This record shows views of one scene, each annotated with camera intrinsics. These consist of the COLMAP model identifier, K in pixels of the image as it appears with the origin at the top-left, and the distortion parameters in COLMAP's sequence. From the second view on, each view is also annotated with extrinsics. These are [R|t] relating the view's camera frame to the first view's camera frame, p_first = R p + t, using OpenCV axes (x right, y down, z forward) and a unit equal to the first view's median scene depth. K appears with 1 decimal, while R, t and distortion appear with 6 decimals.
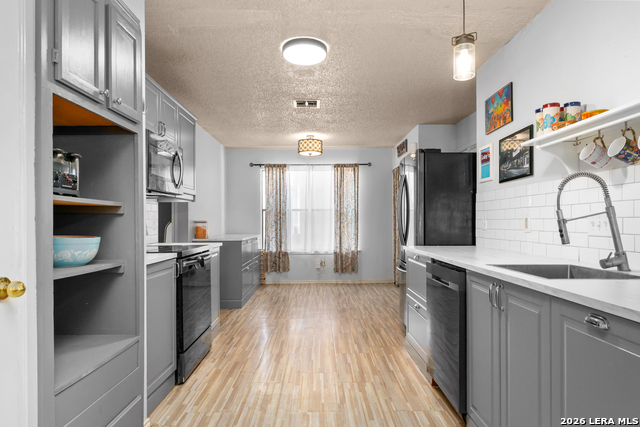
lens RADIAL K [[398.2, 0, 318.8], [0, 398.2, 221.7], [0, 0, 1]] dist [-0.001123, -0.000802]
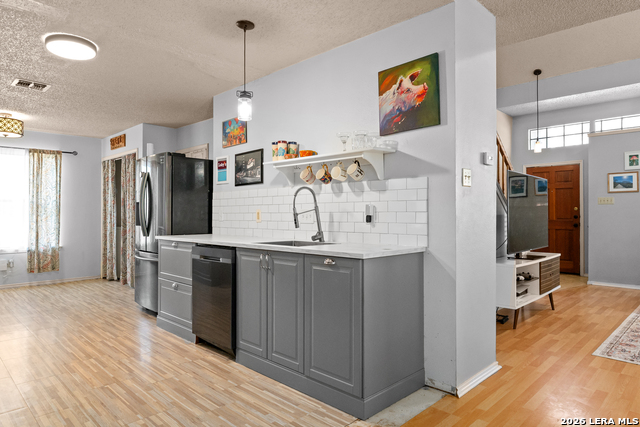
lens RADIAL K [[398.2, 0, 321.5], [0, 398.2, 210.6], [0, 0, 1]] dist [-0.001123, -0.000802]
pose [[0.712530, 0.009650, 0.701575, -0.304379], [-0.001451, 0.999924, -0.012280, 0.001980], [-0.701640, 0.007732, 0.712490, -0.177441]]
